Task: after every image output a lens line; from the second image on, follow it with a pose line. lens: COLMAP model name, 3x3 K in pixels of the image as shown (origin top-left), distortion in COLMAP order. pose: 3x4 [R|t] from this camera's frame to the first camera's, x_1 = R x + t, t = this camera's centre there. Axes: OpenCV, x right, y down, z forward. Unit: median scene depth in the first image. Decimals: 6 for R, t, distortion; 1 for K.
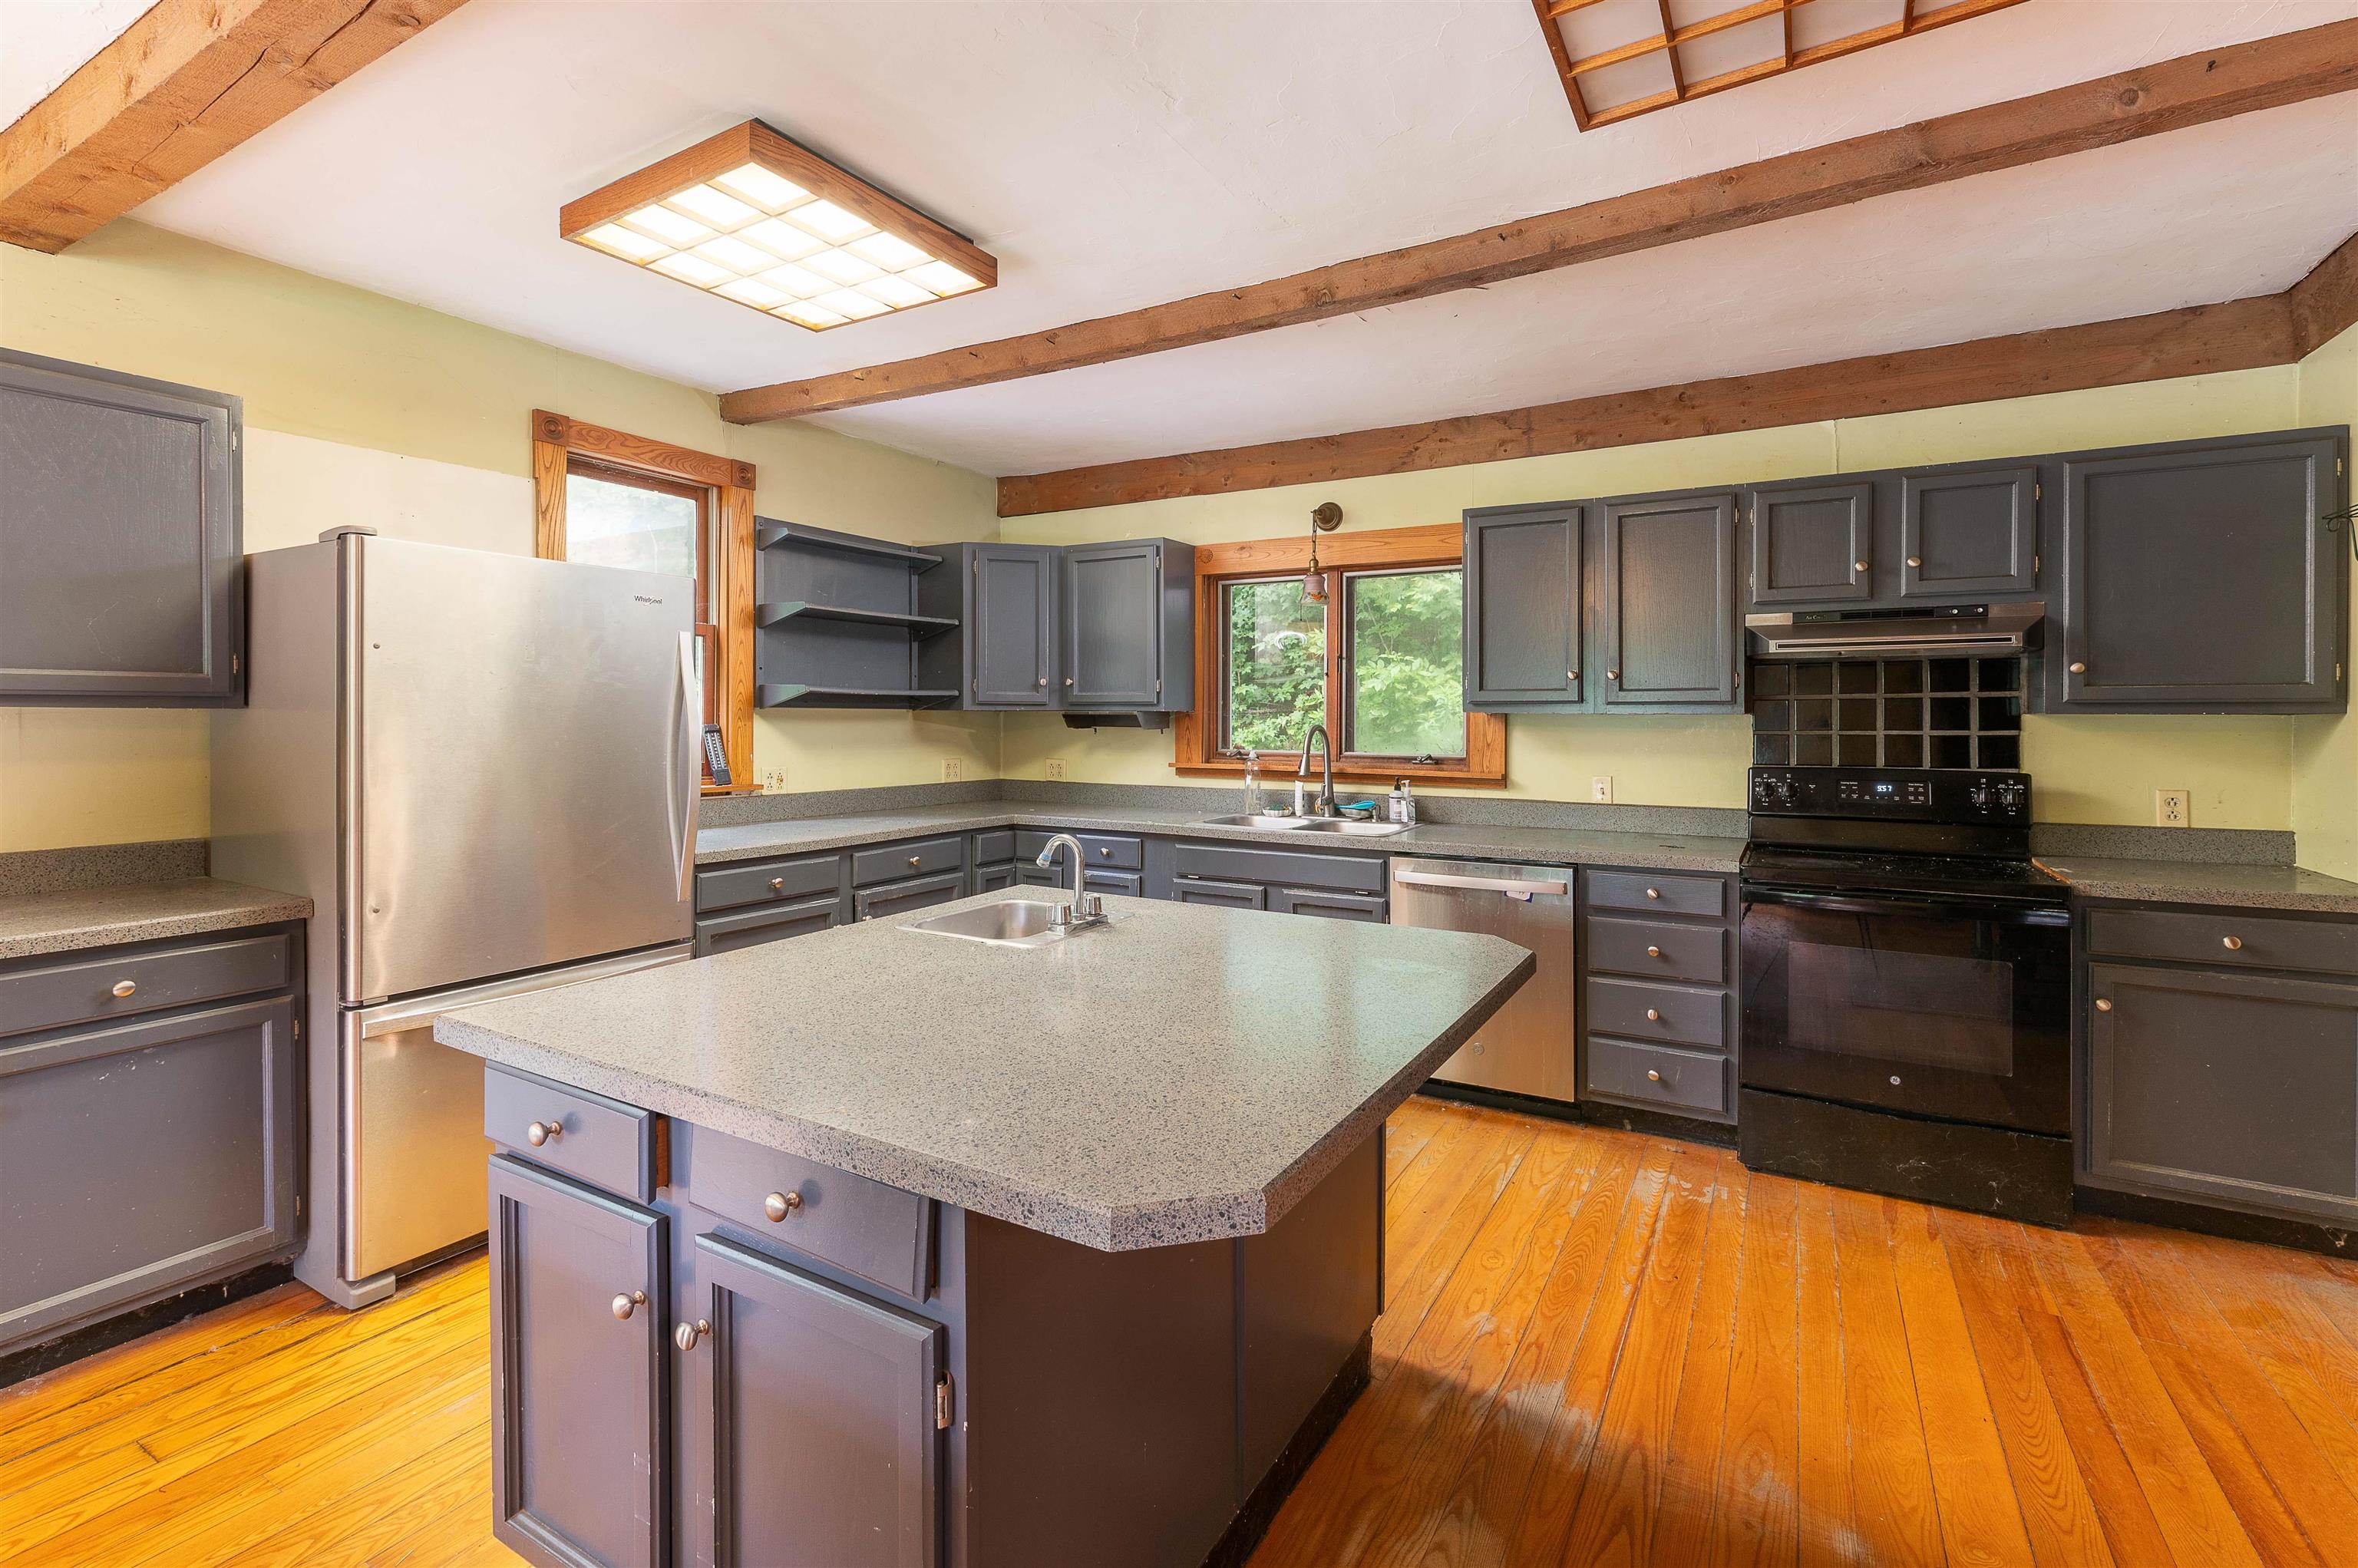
lens RADIAL K [[1050.9, 0, 1197.4], [0, 1050.9, 719.2], [0, 0, 1]] dist [0.002432, 0.000049]
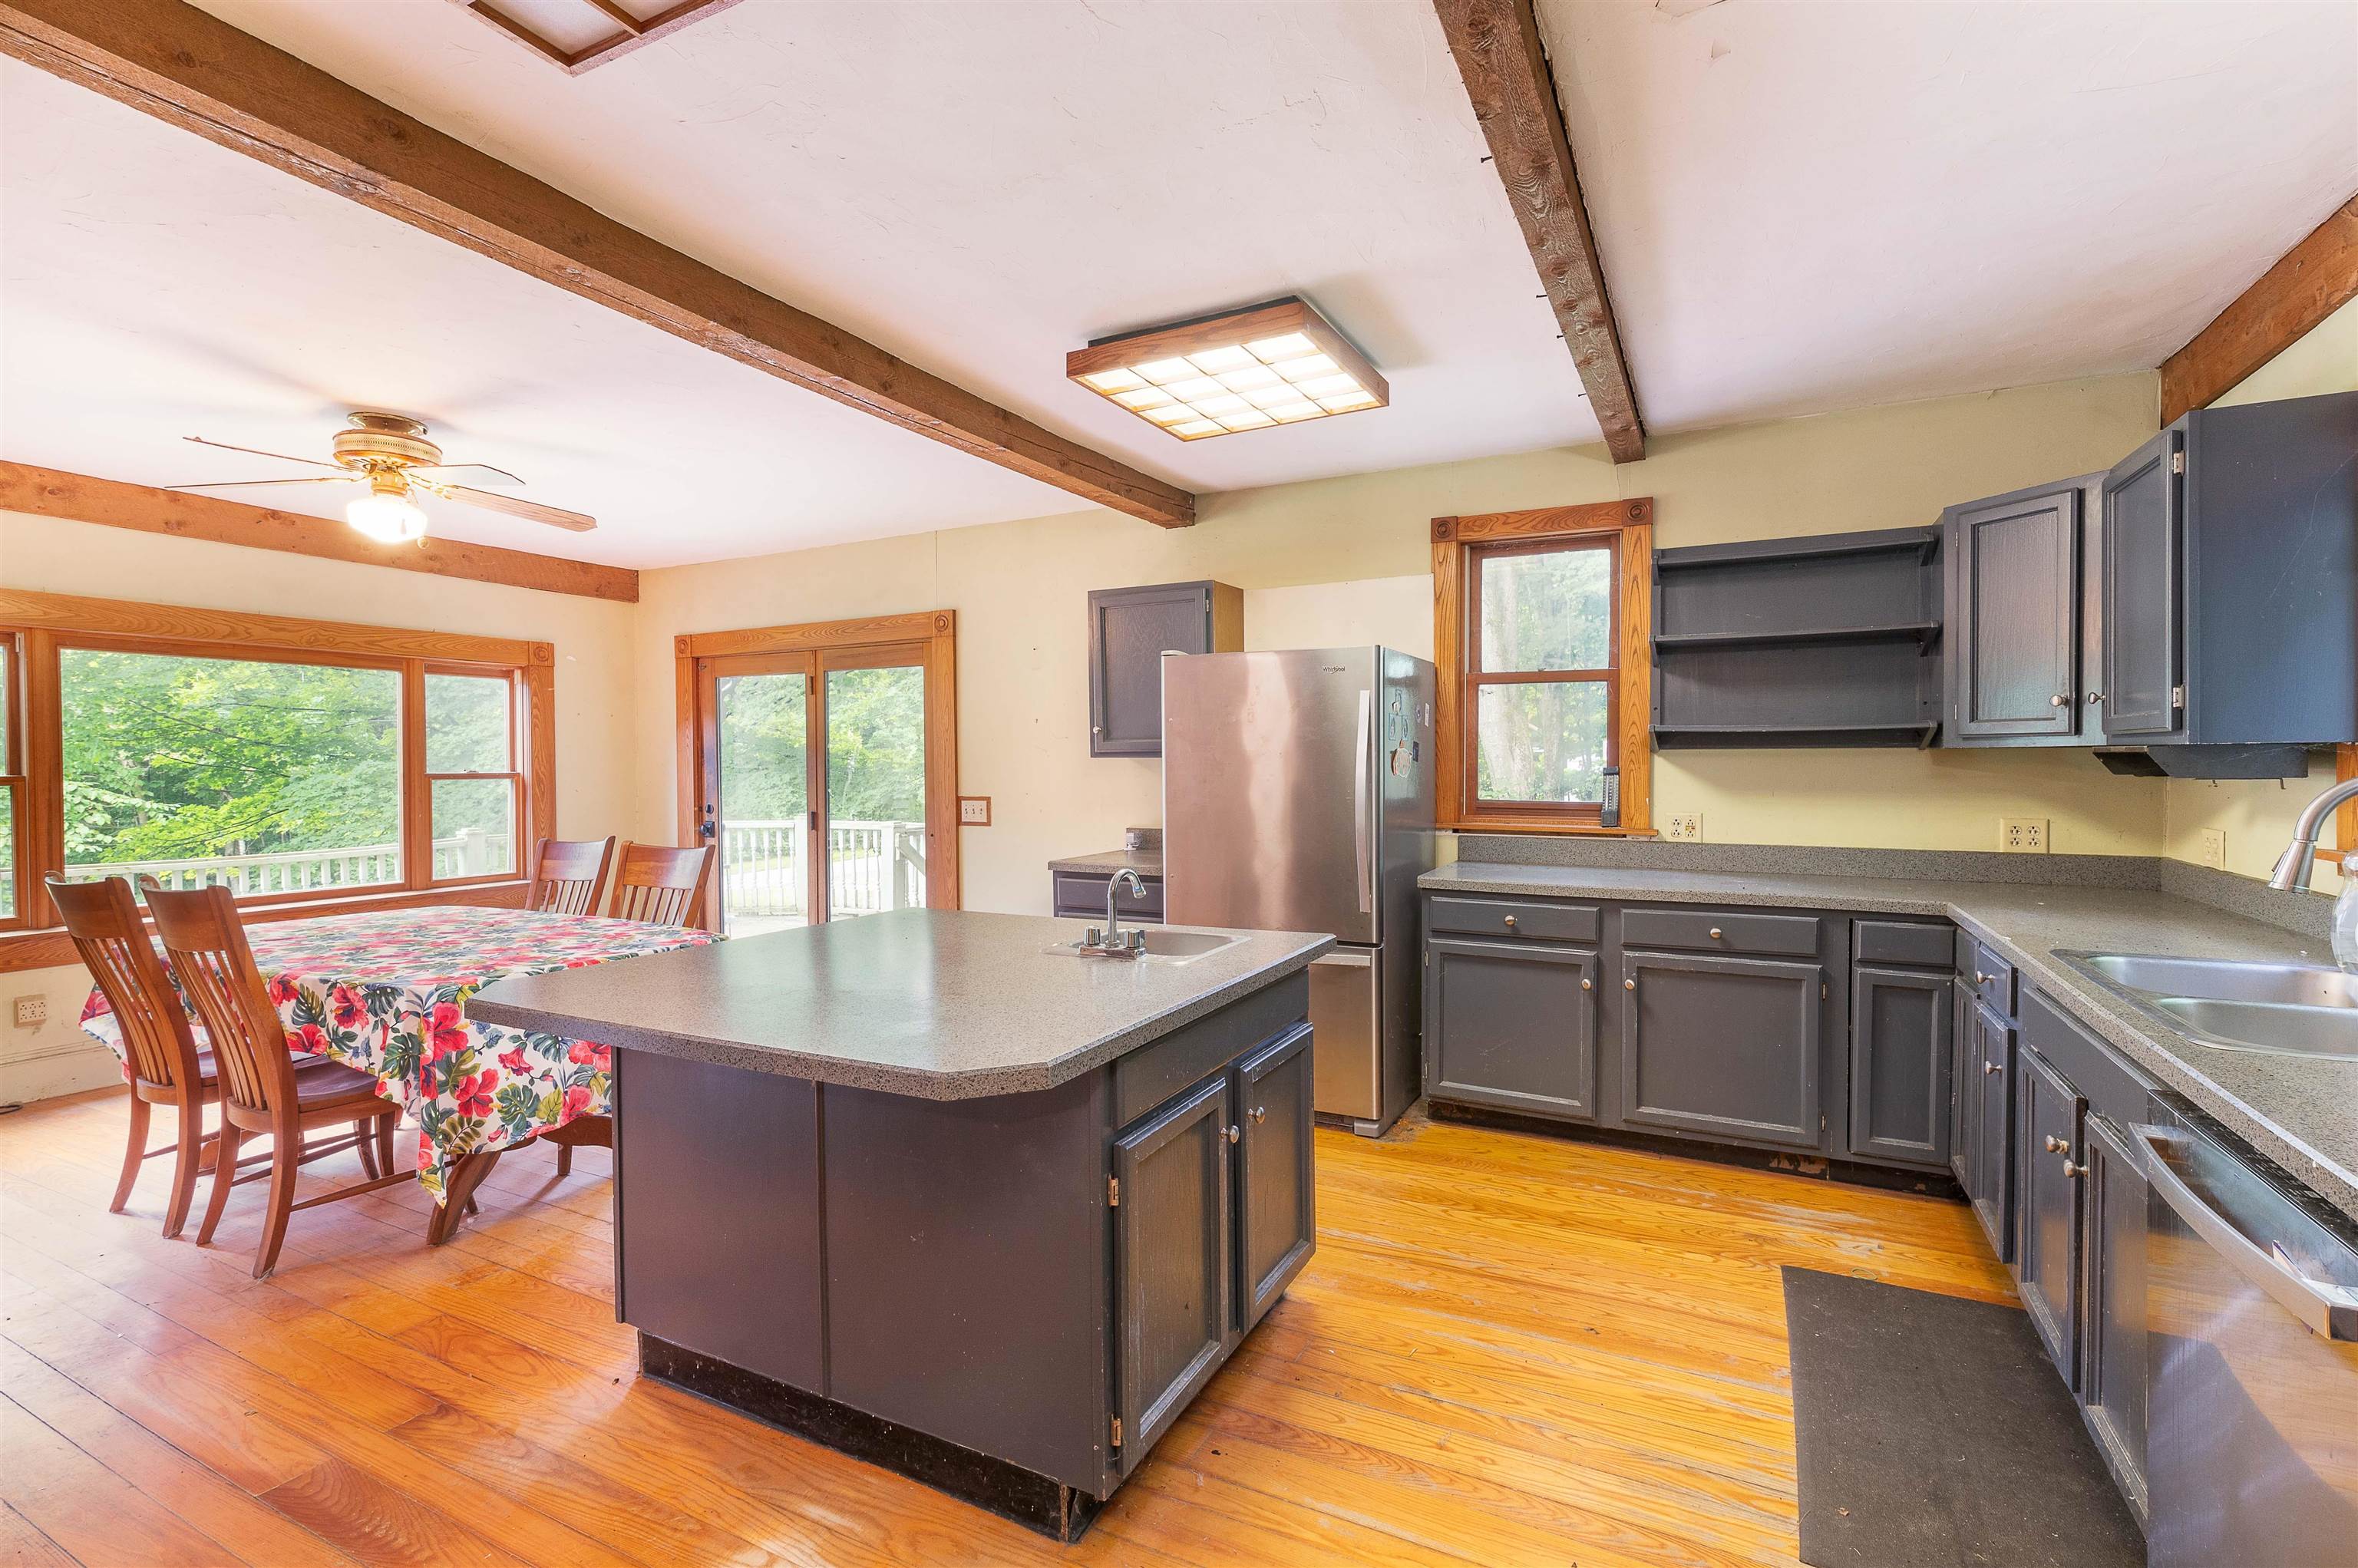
lens RADIAL K [[1025.9, 0, 1179.0], [0, 1025.9, 784.0], [0, 0, 1]] dist [-0.000827, -0.000088]
pose [[0.054941, 0.021199, -0.998265, 0.527661], [0.004131, 0.999761, 0.021458, -0.001608], [0.998481, -0.005303, 0.054840, 0.552467]]
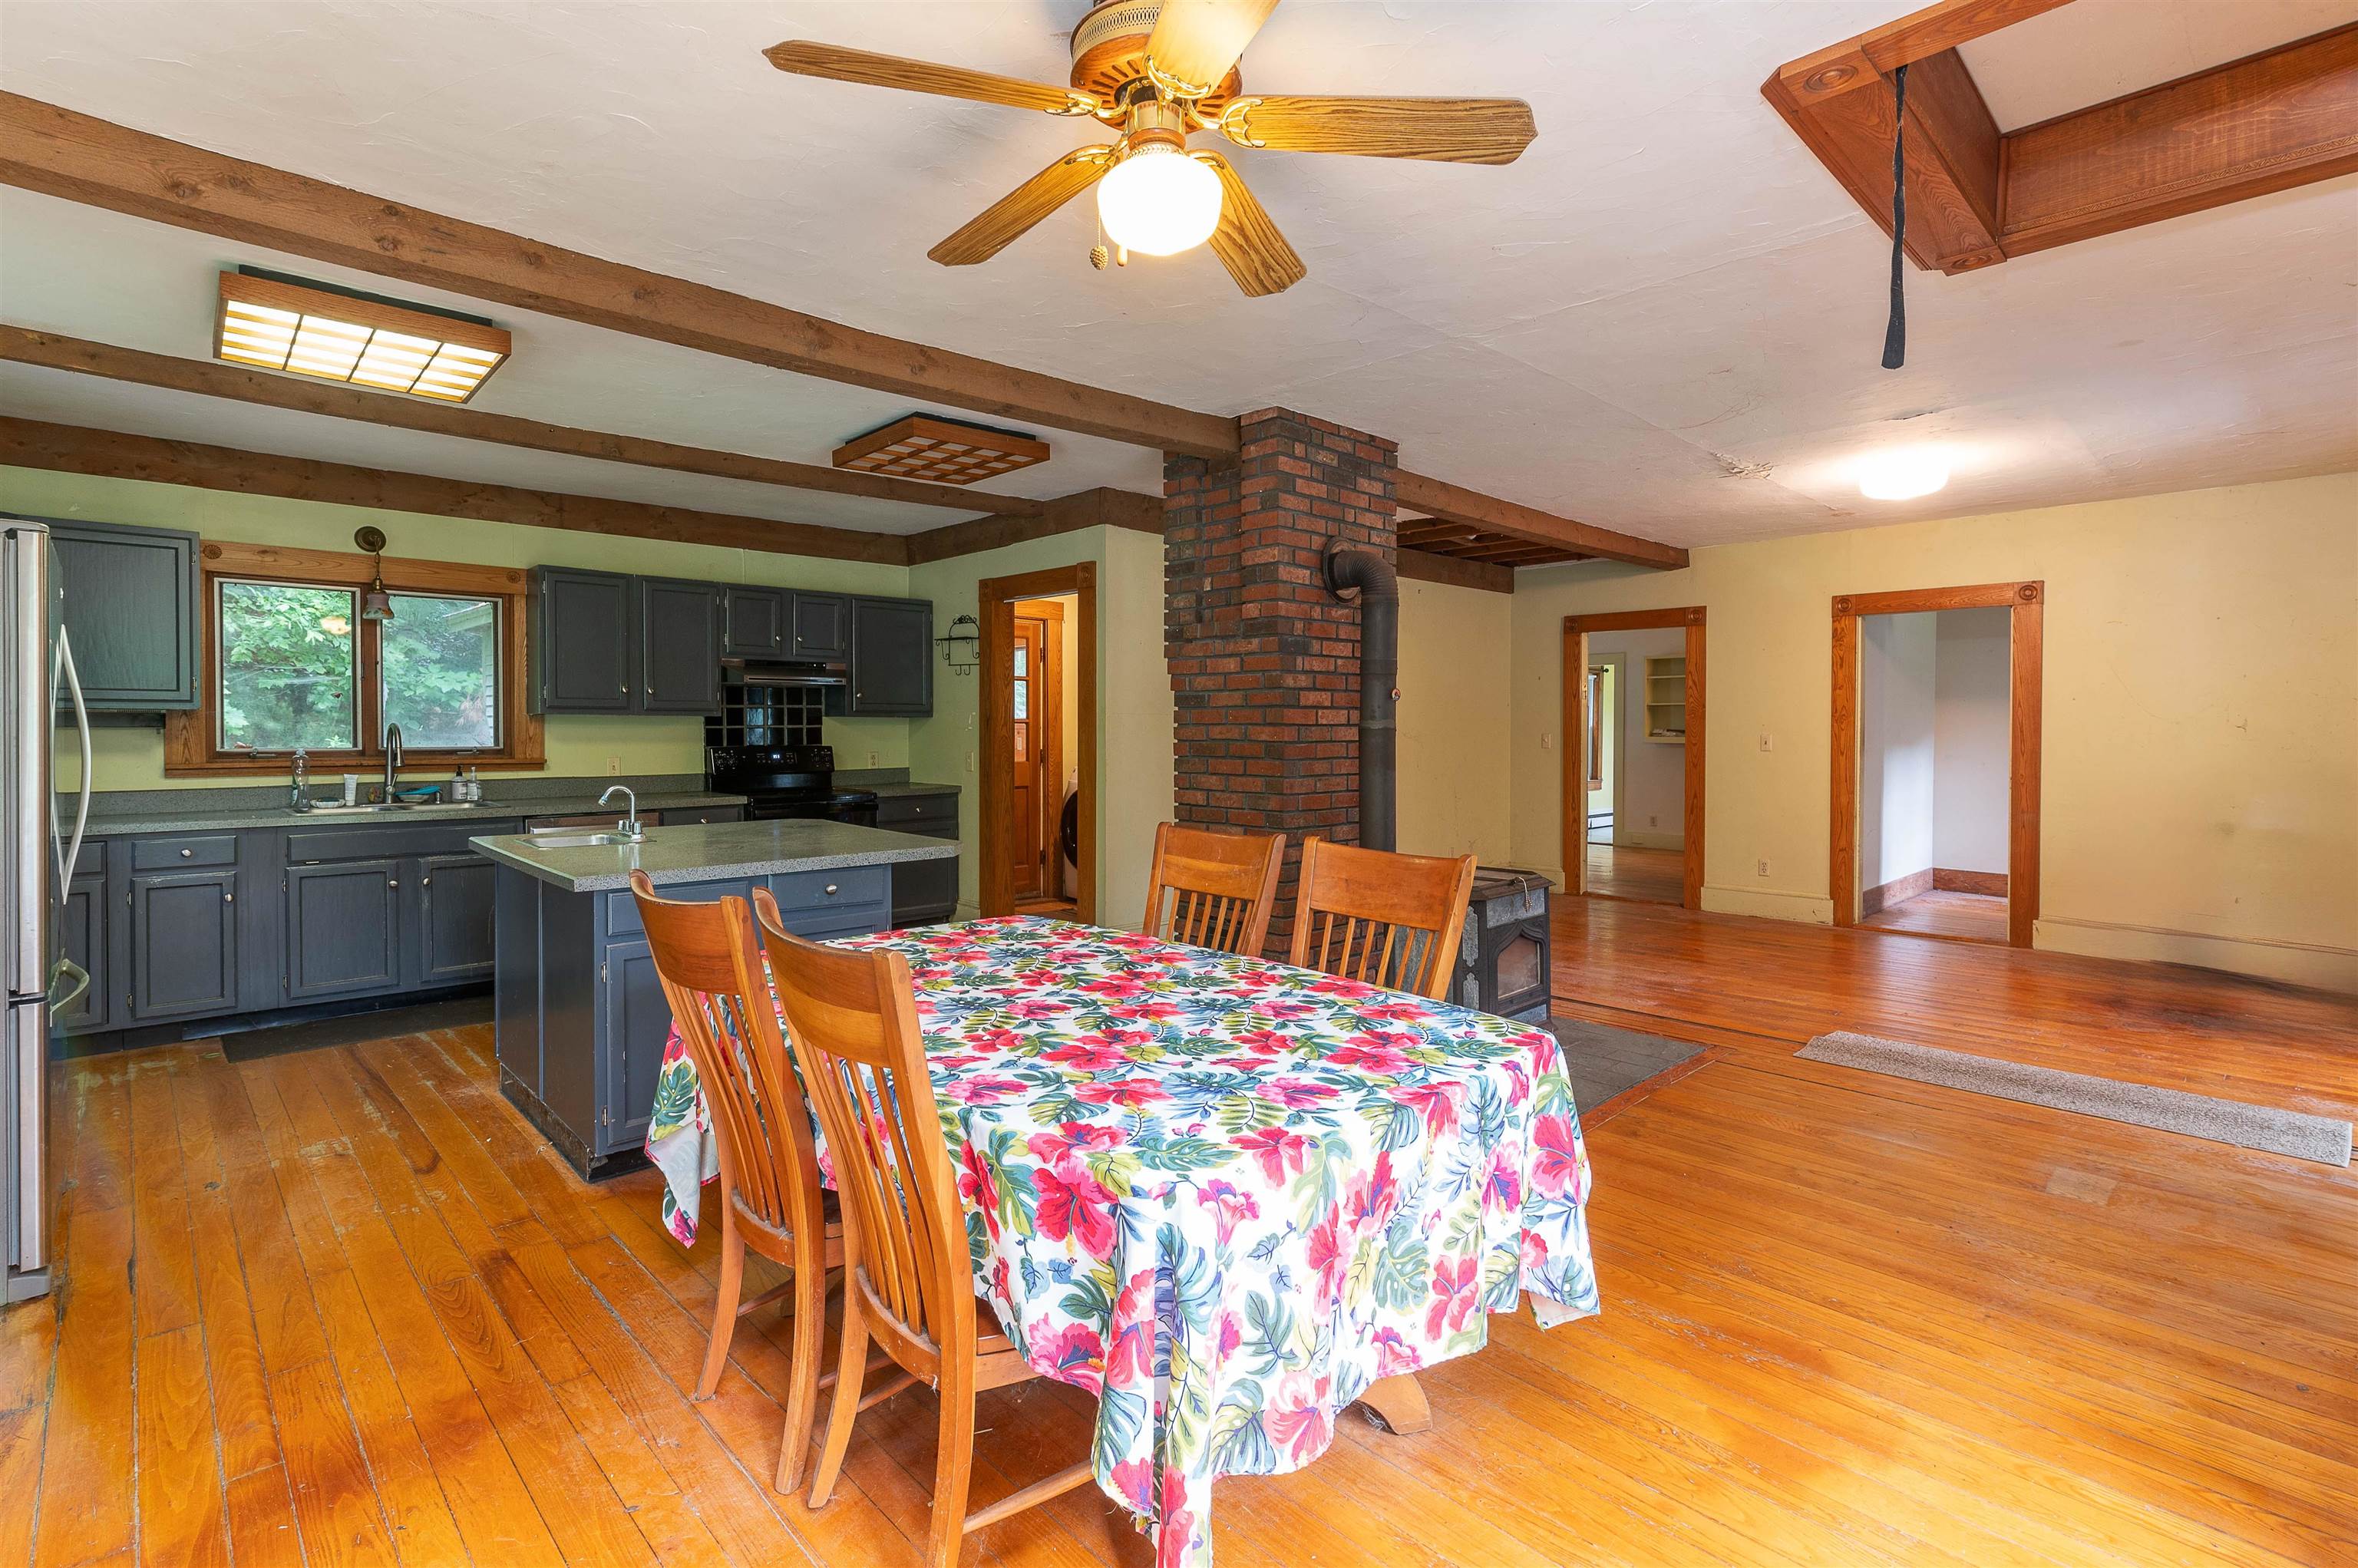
lens RADIAL K [[1050.9, 0, 1197.4], [0, 1050.9, 719.2], [0, 0, 1]] dist [0.002432, 0.000049]
pose [[0.252150, 0.001092, 0.967688, -0.855552], [-0.001891, 0.999998, -0.000636, -0.000060], [-0.967686, -0.001670, 0.252151, -0.168050]]
